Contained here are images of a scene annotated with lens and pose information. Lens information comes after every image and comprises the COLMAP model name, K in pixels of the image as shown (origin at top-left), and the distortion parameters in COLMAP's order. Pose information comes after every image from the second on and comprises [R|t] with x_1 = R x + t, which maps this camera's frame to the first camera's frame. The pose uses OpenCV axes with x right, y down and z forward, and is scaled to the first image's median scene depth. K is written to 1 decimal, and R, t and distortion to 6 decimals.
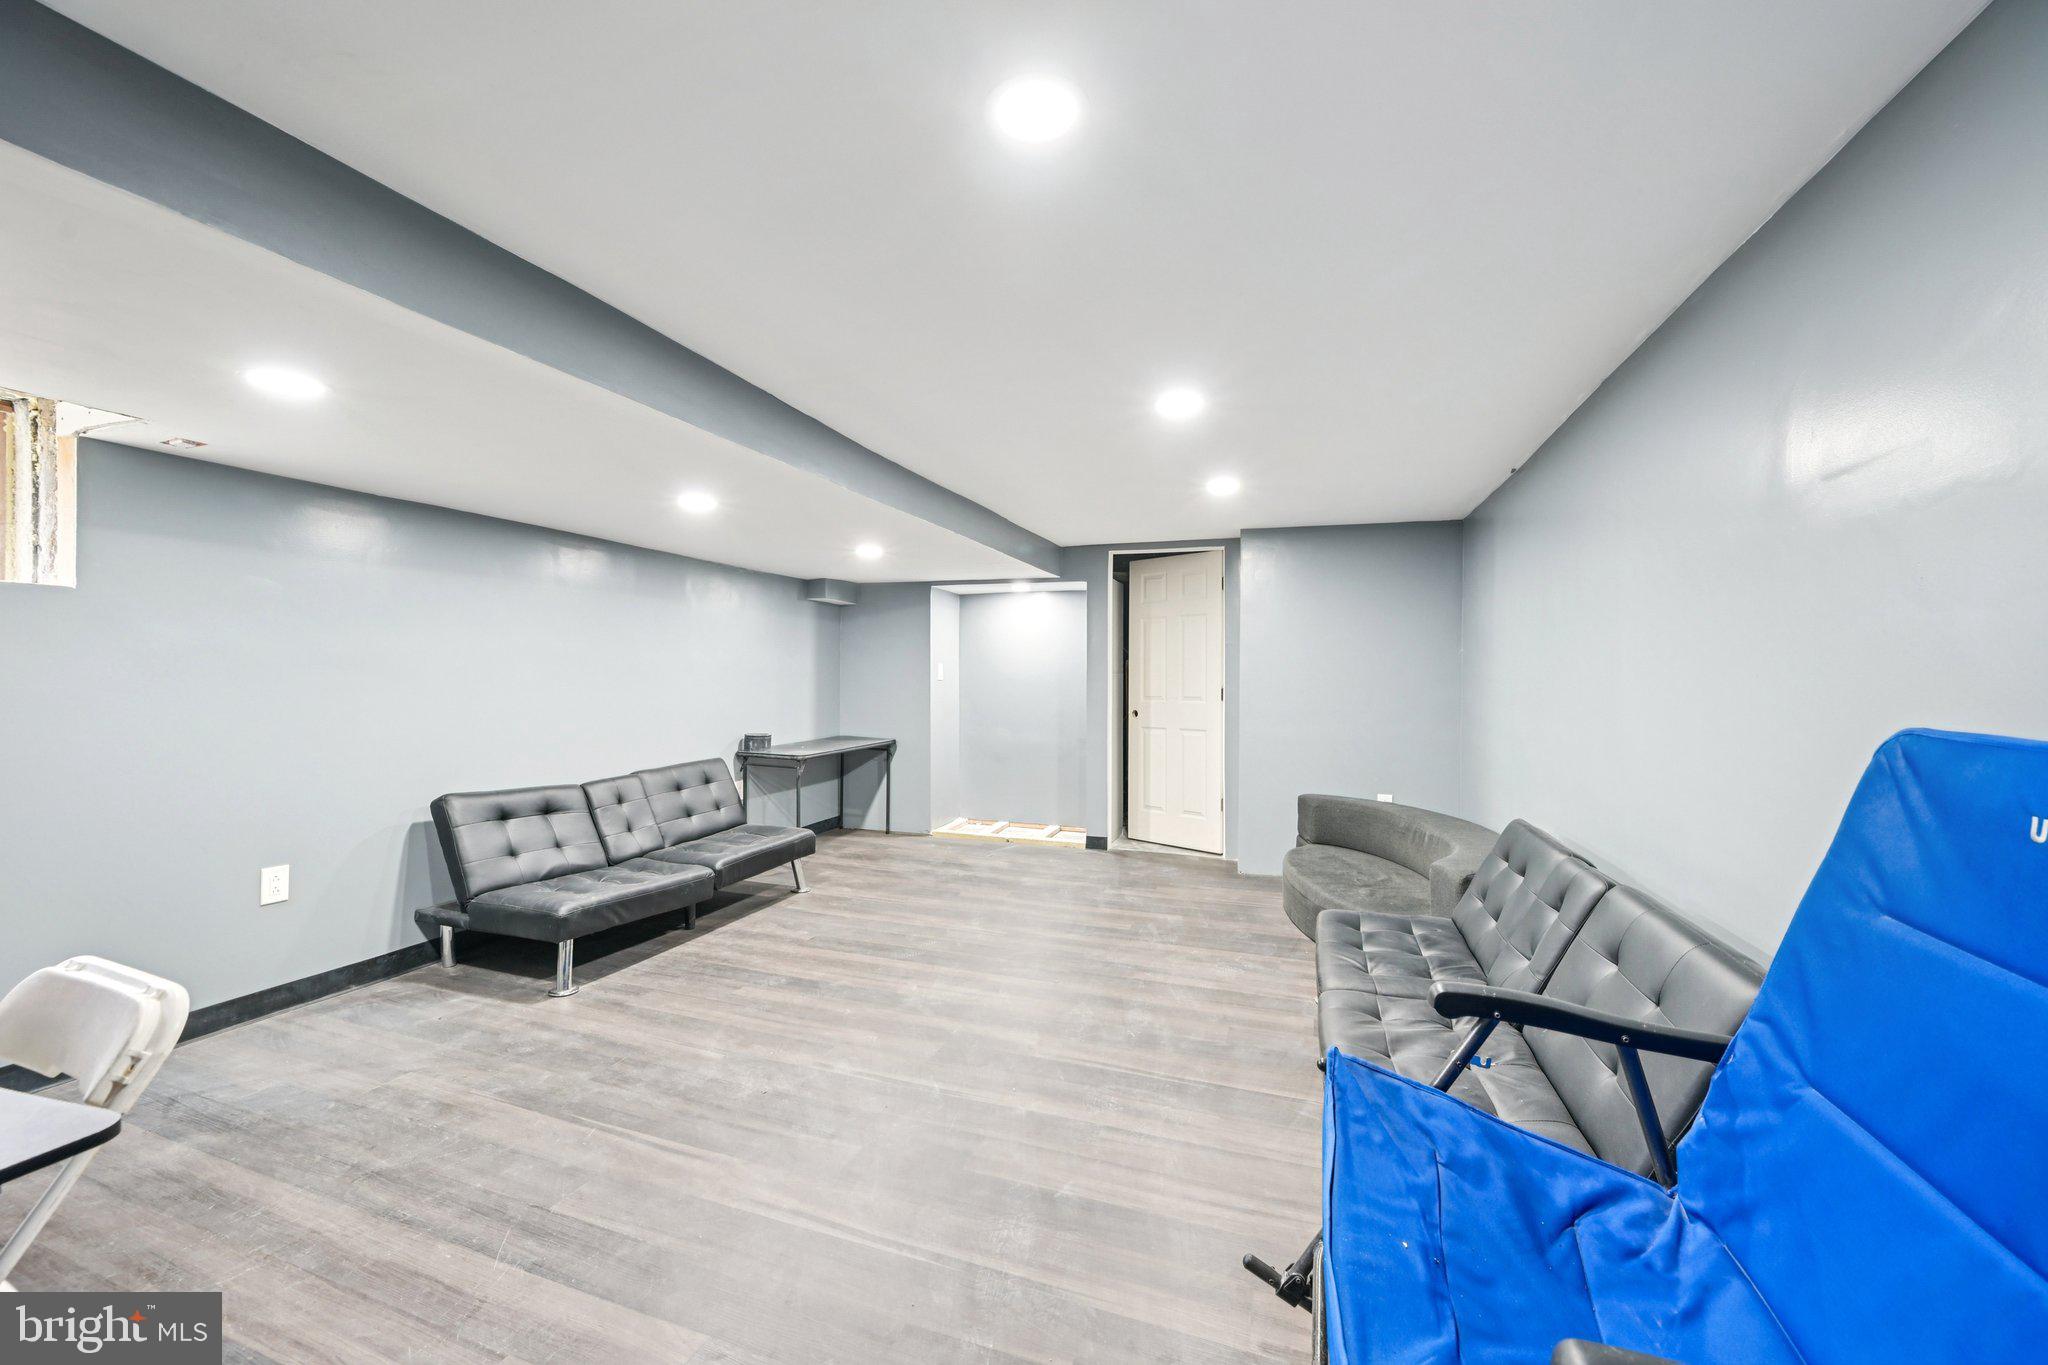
lens RADIAL K [[808.5, 0, 1022.7], [0, 808.5, 681.5], [0, 0, 1]] dist [0.004331, 0.000414]
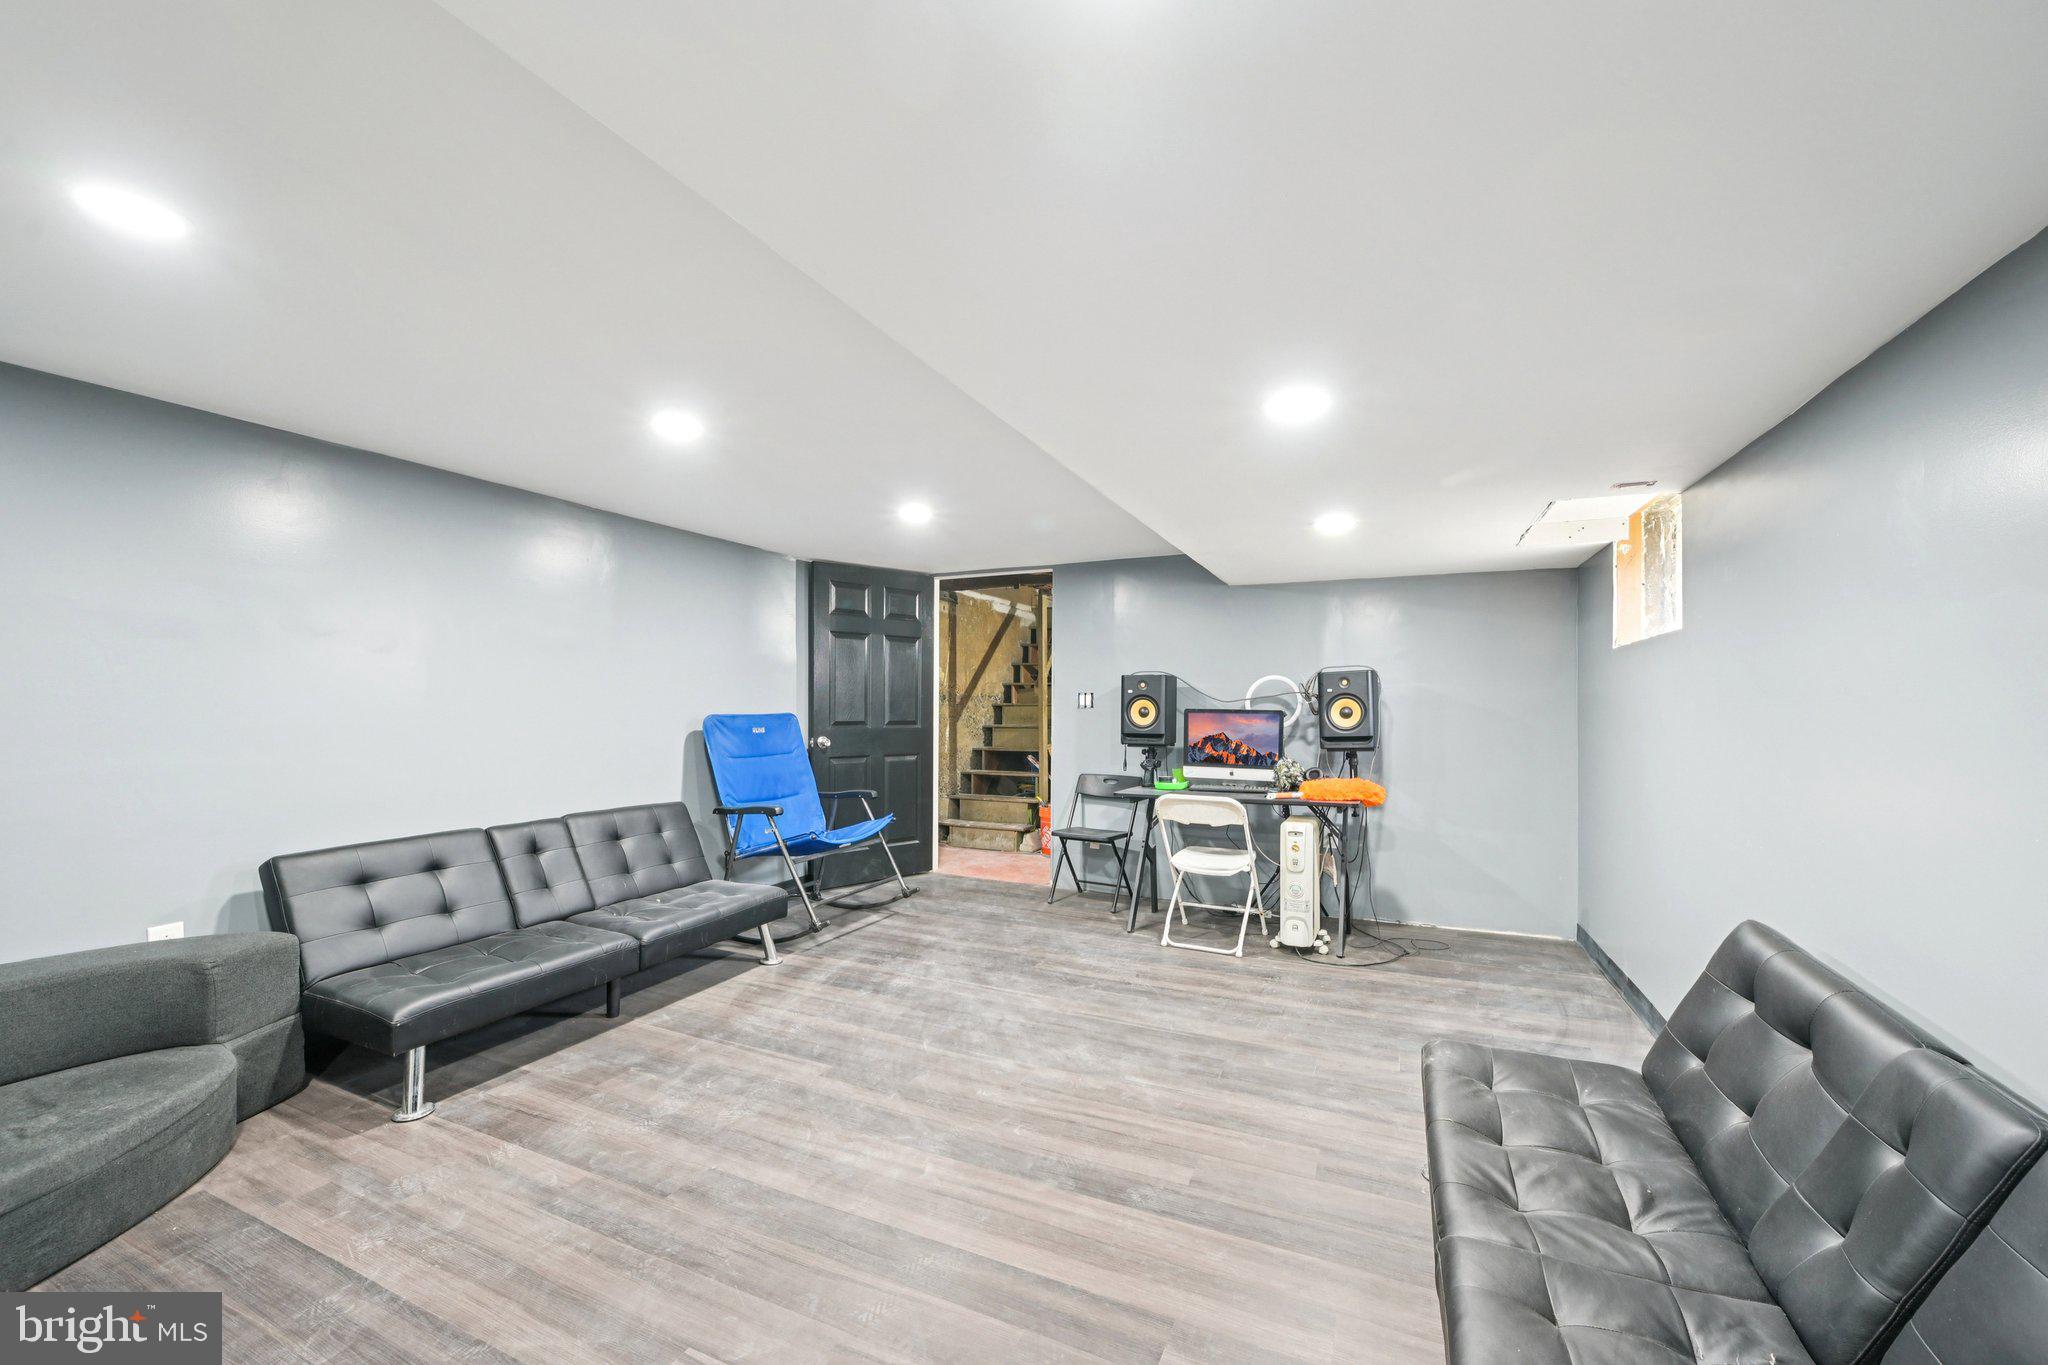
lens RADIAL K [[808.5, 0, 1021.0], [0, 808.5, 692.2], [0, 0, 1]] dist [0.004331, 0.000414]
pose [[-0.996089, -0.004041, 0.088259, -0.322362], [-0.004759, 0.999957, -0.007930, -0.014148], [-0.088223, -0.008319, -0.996066, 2.002161]]
